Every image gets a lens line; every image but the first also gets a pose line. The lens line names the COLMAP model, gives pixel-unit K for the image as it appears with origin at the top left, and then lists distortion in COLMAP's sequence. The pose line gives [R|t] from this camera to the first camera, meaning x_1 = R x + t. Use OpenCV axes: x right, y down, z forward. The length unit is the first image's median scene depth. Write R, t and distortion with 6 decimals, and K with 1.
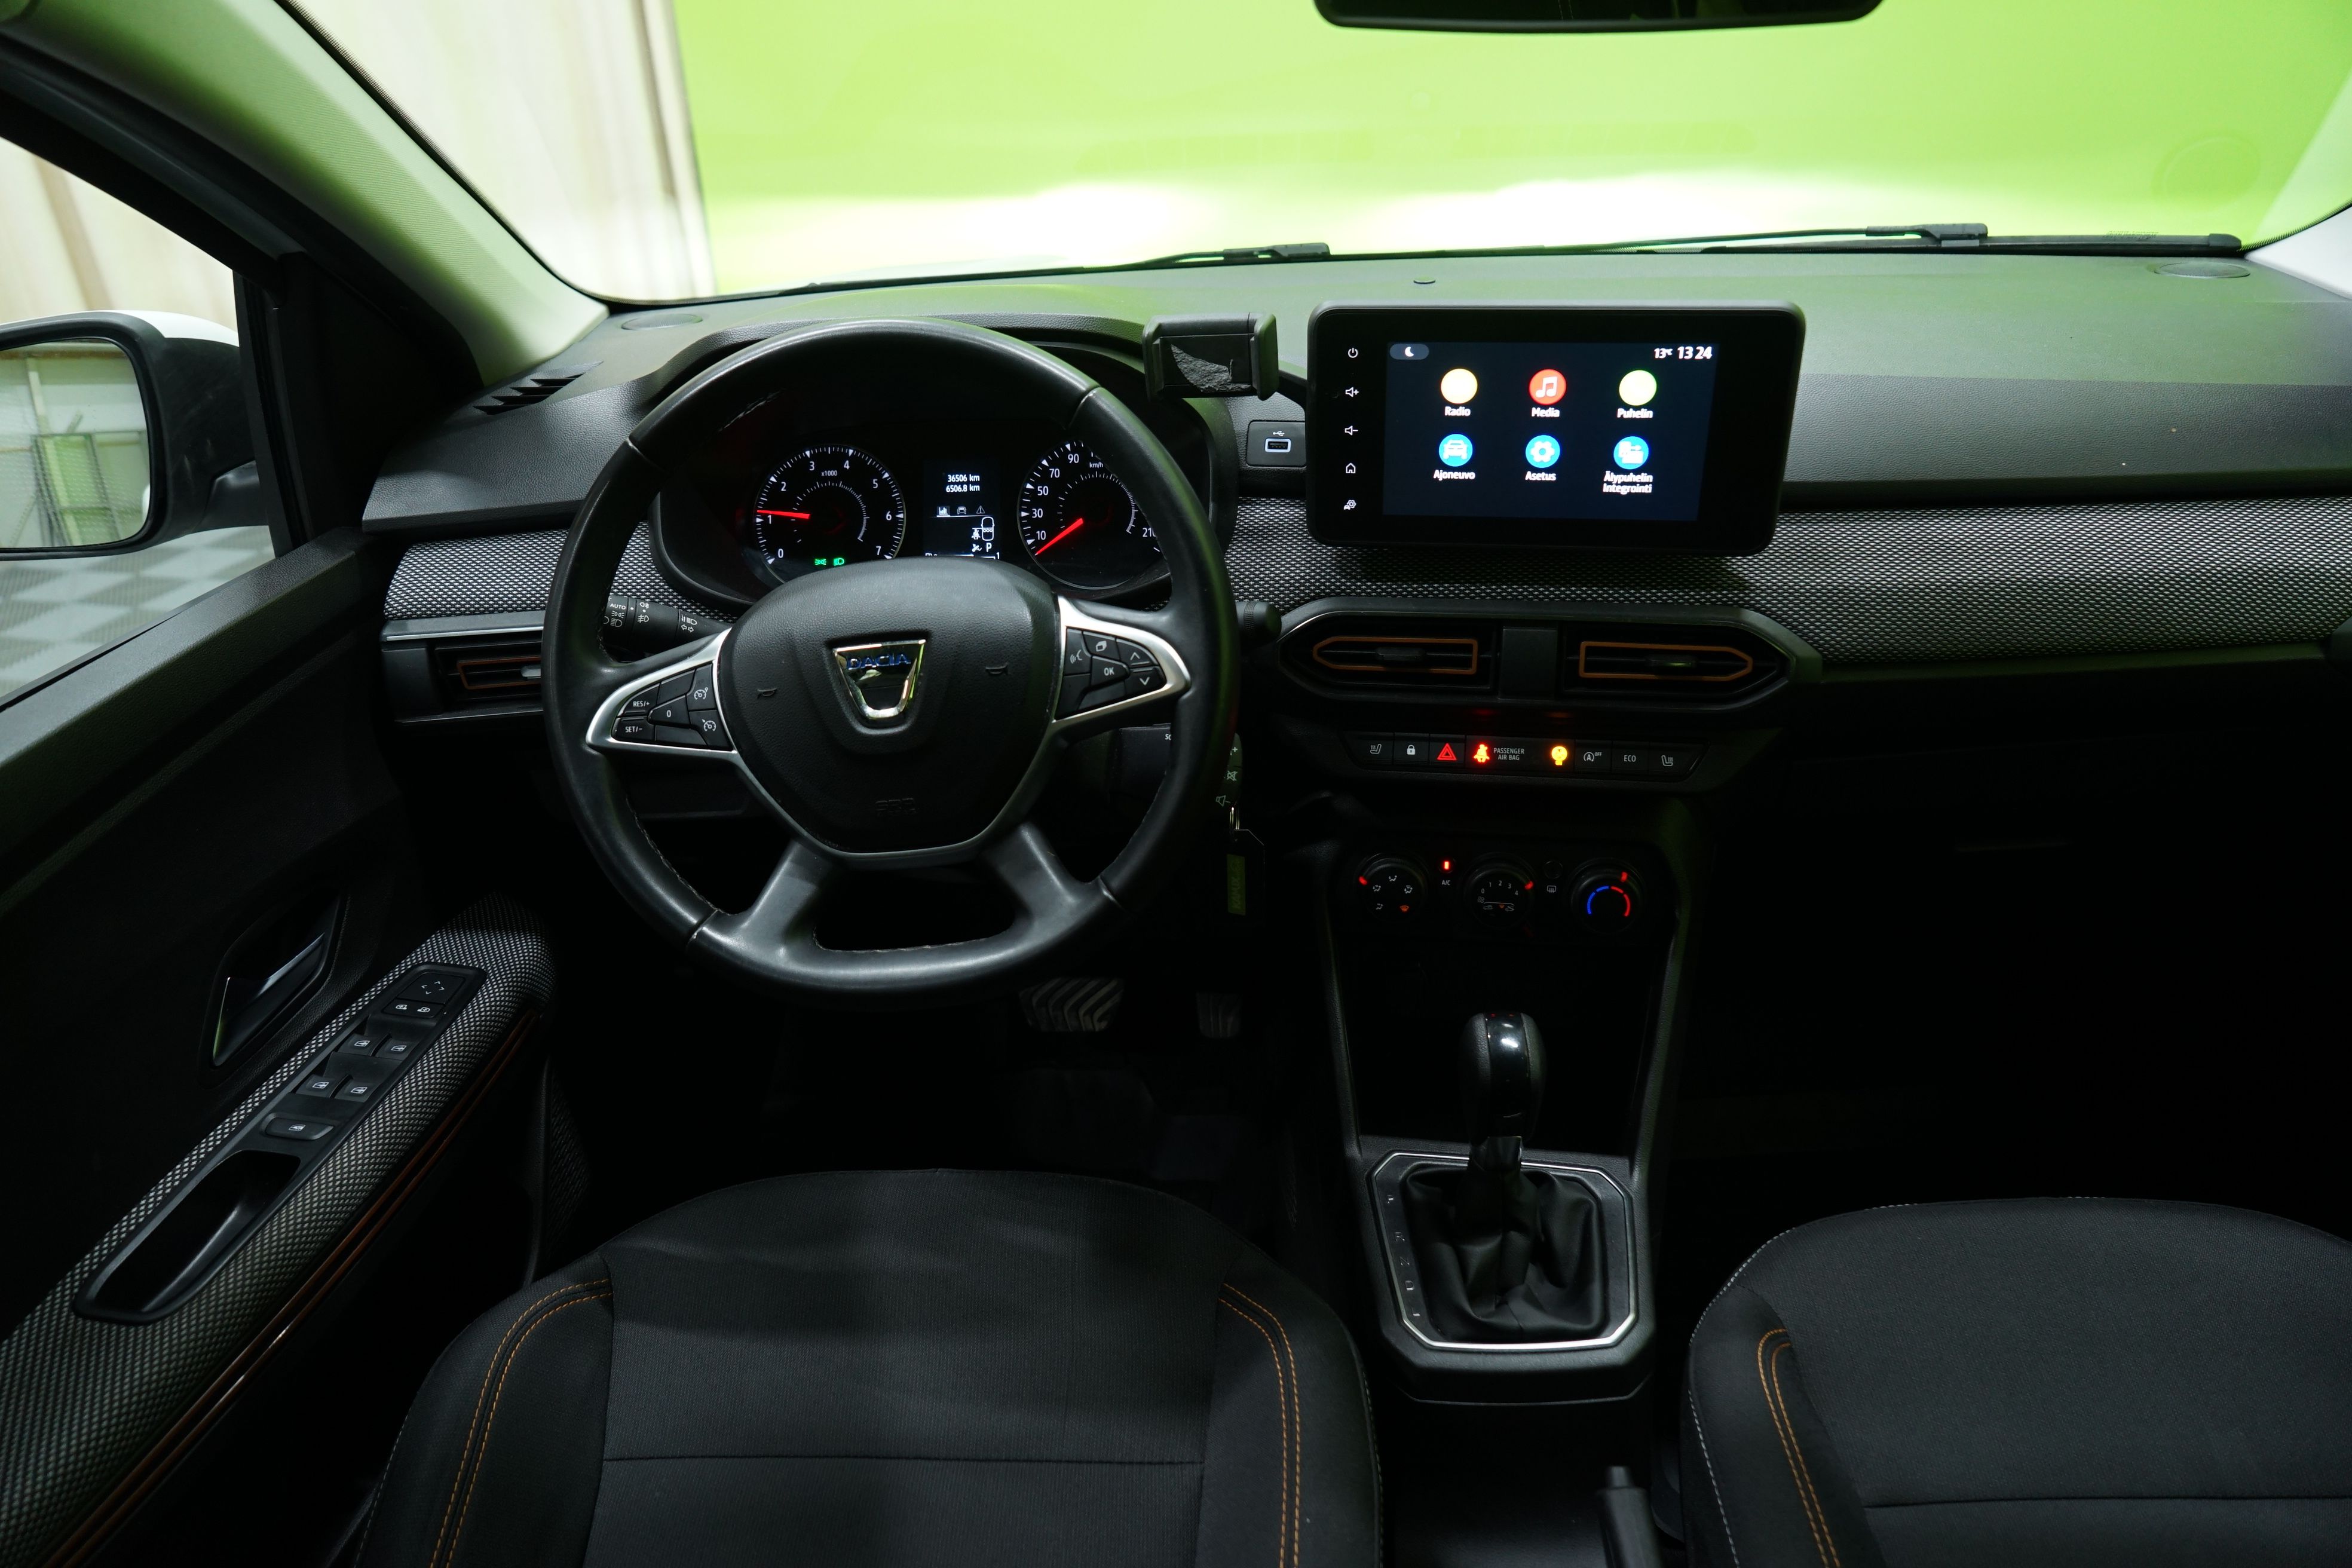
lens RADIAL K [[1606.8, 0, 1176.0], [0, 1606.8, 784.0], [0, 0, 1]] dist [-0.006942, 0.001312]
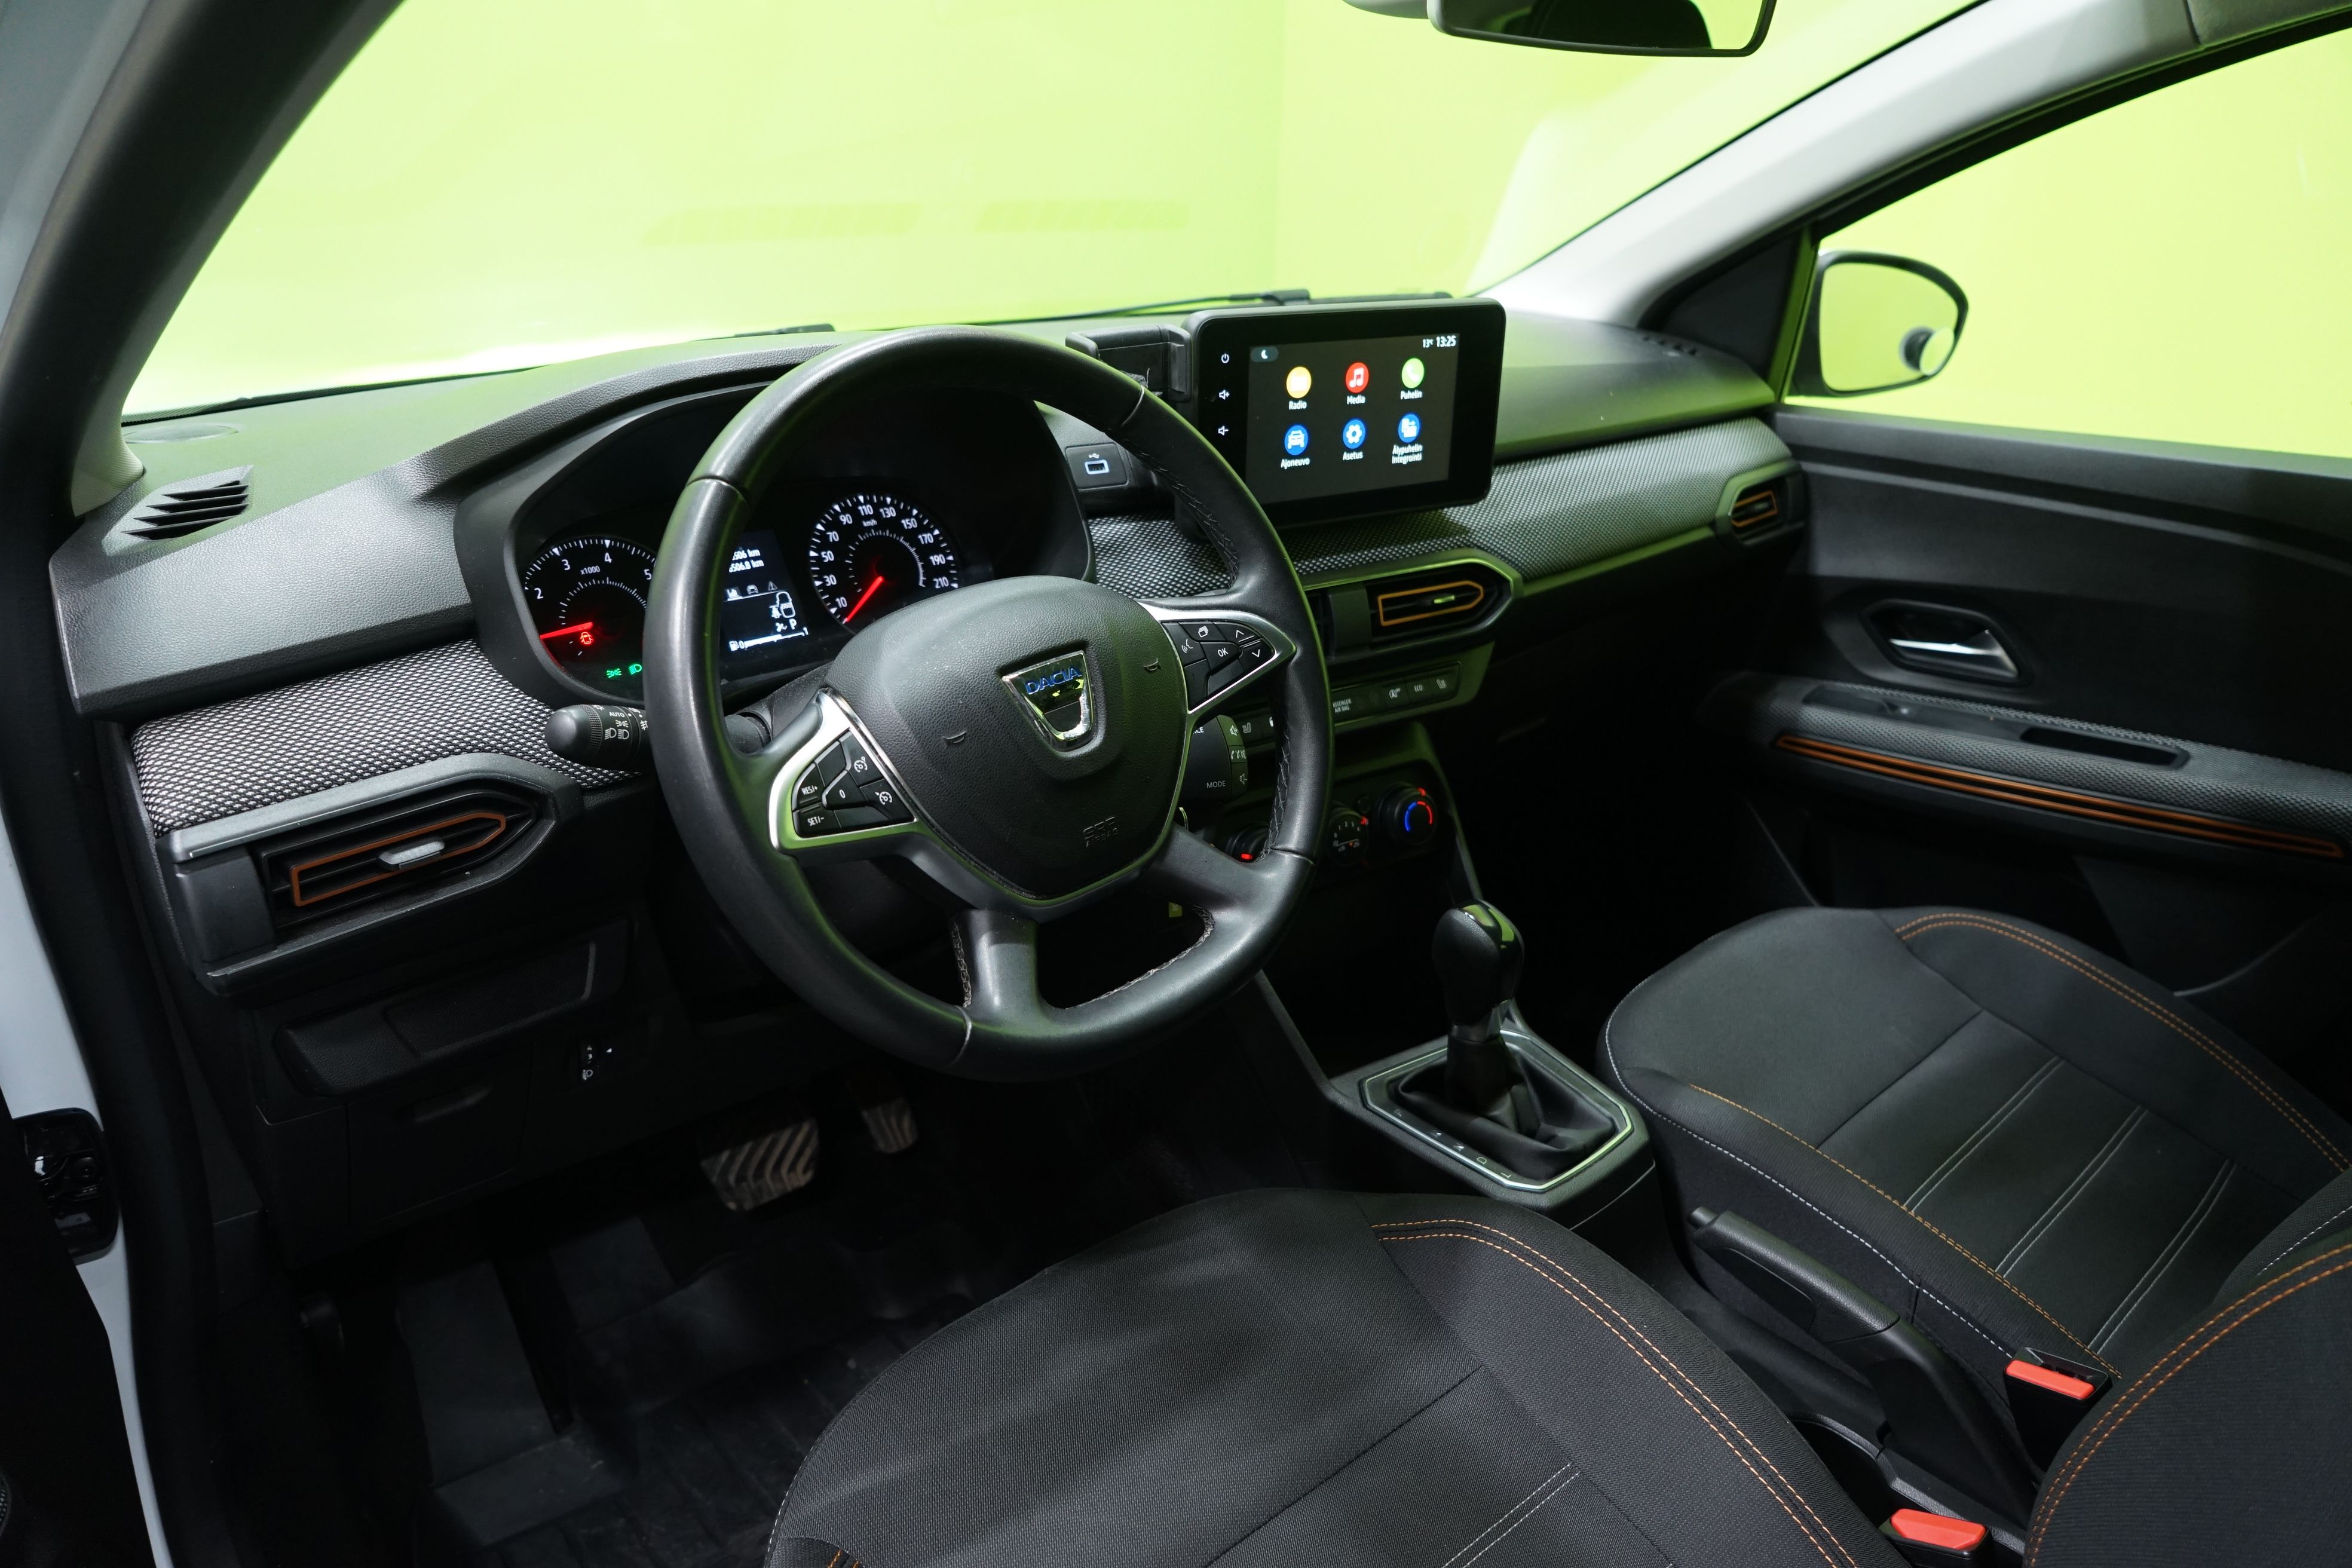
lens RADIAL K [[1606.8, 0, 1176.0], [0, 1606.8, 784.0], [0, 0, 1]] dist [-0.006942, 0.001312]
pose [[0.722711, -0.216283, 0.656438, -0.641135], [0.288608, 0.957445, -0.002287, 0.002973], [-0.628009, 0.191106, 0.754376, 0.226980]]
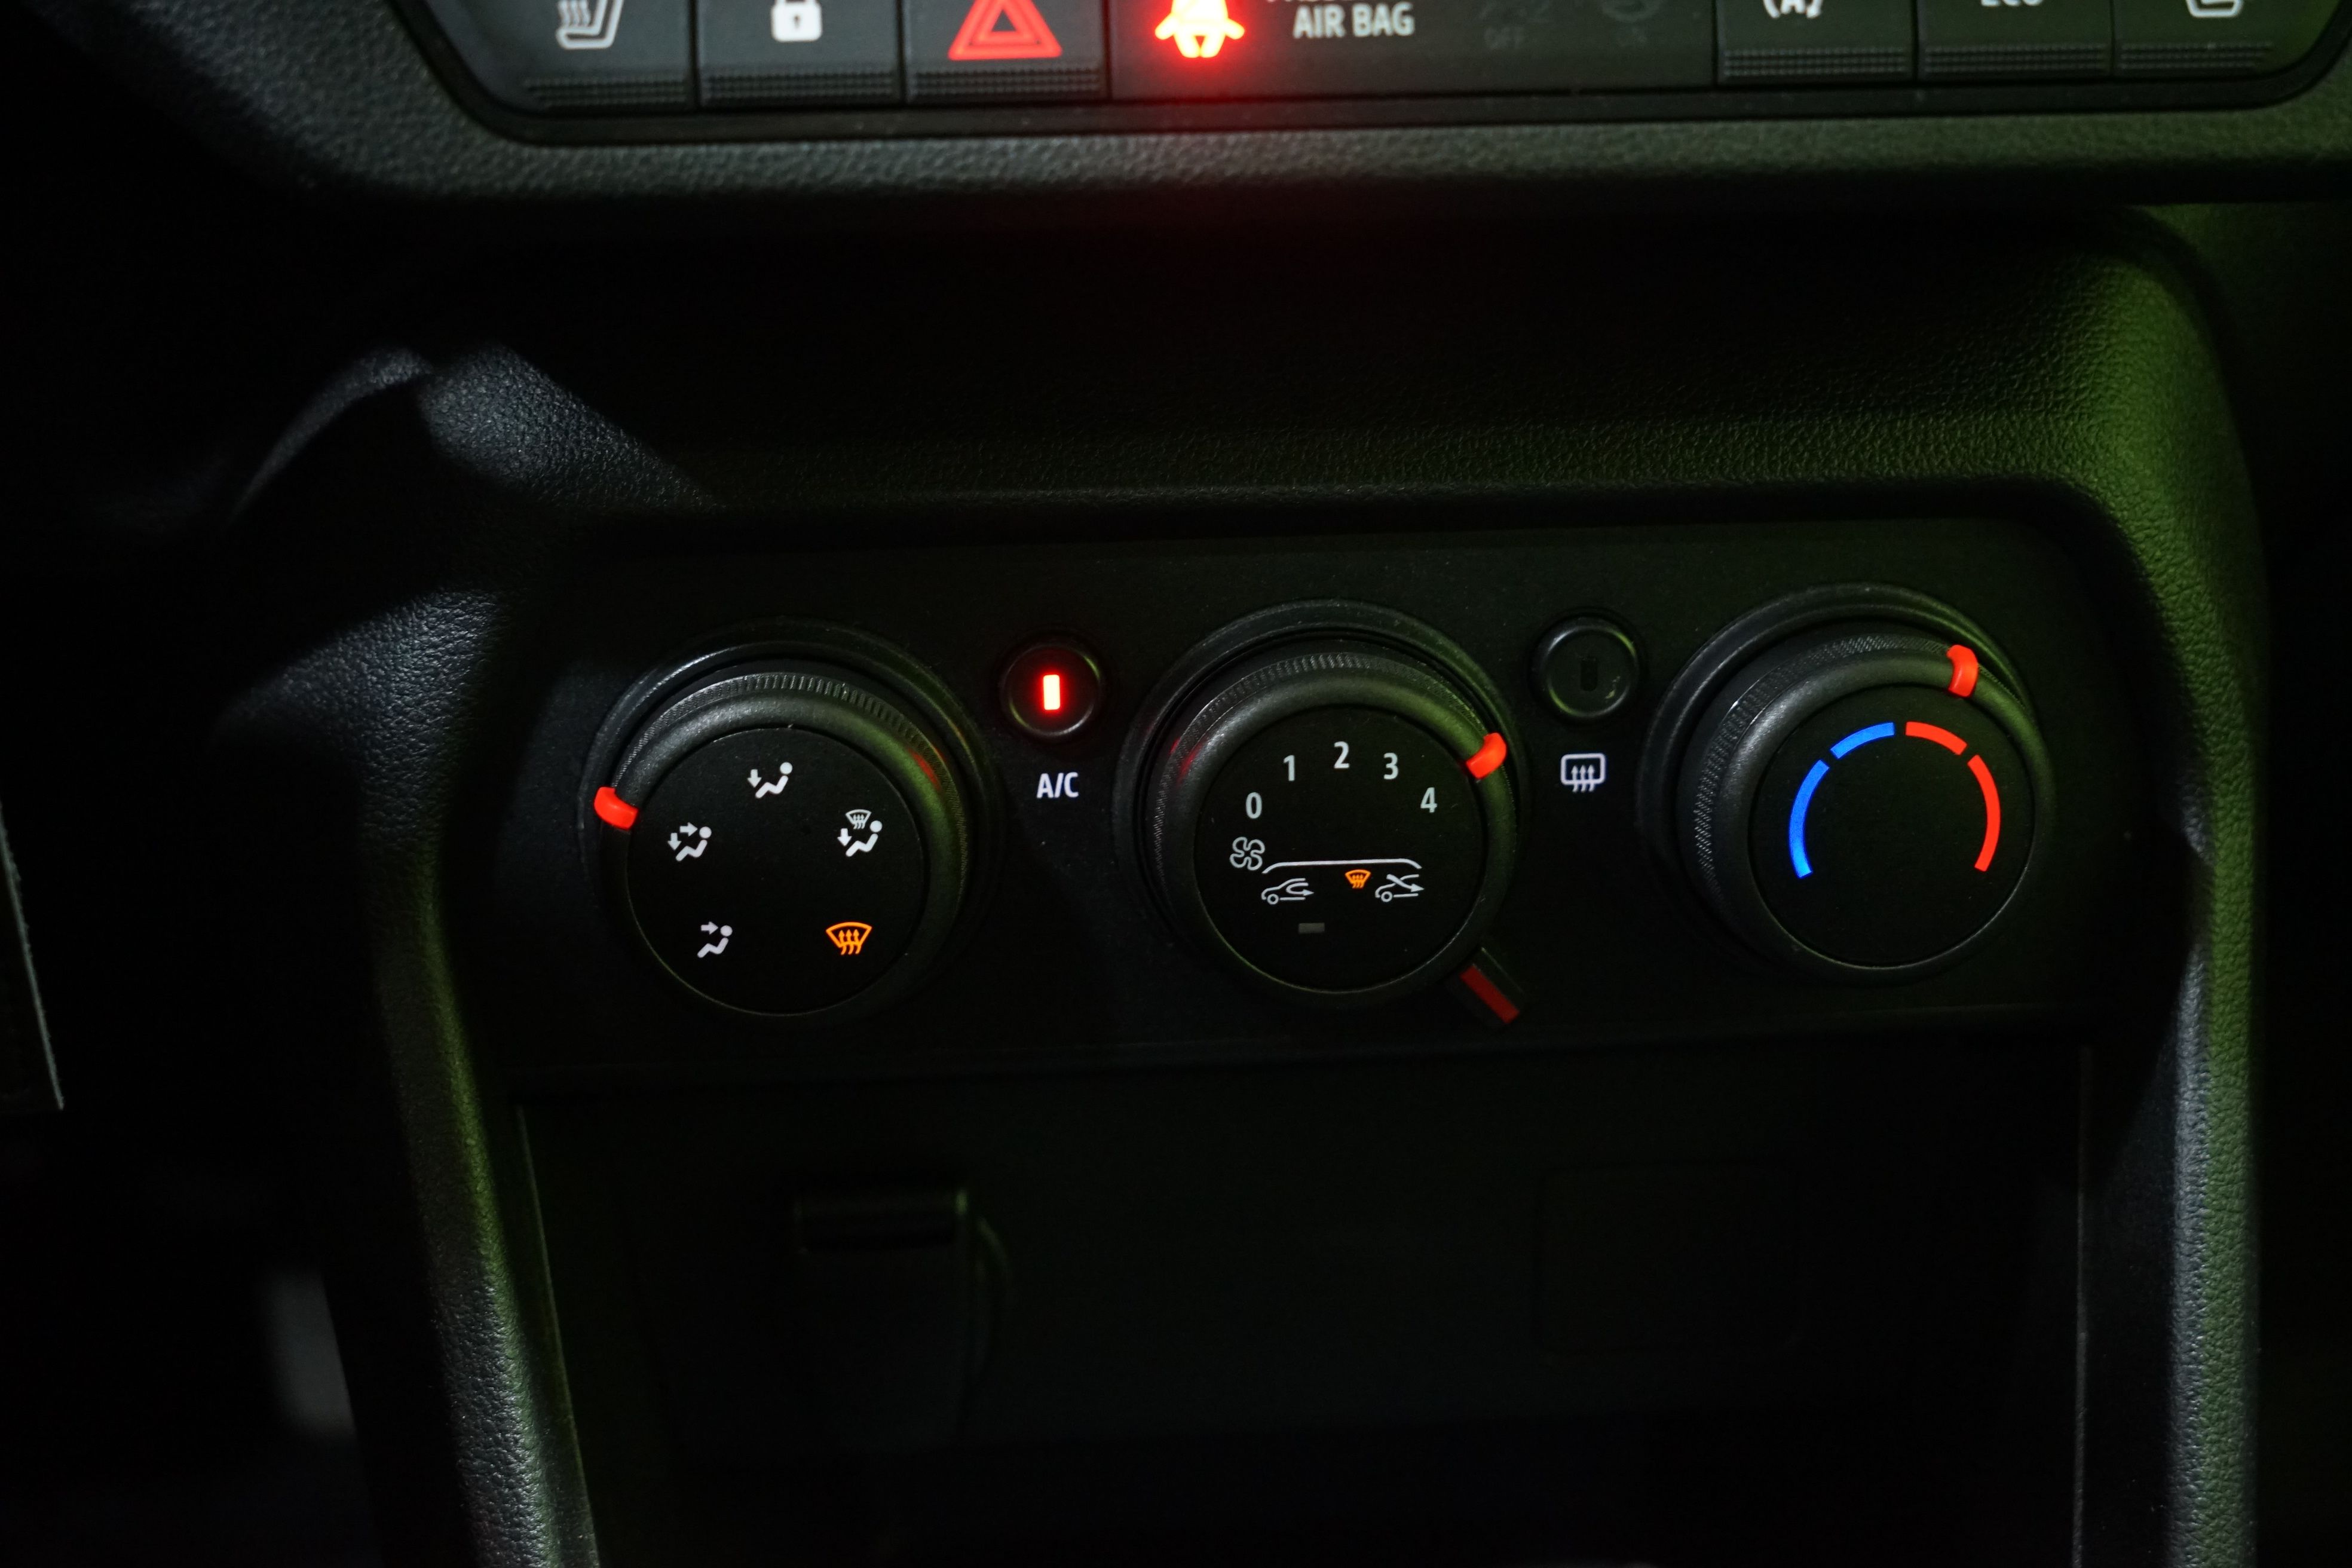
lens RADIAL K [[2428.0, 0, 1176.0], [0, 2428.0, 784.0], [0, 0, 1]] dist [-0.029175, 0.022170]
pose [[0.974011, -0.077438, 0.212853, 0.126812], [0.075634, 0.996997, 0.016618, 0.060915], [-0.213500, -0.000087, 0.976943, 0.752580]]
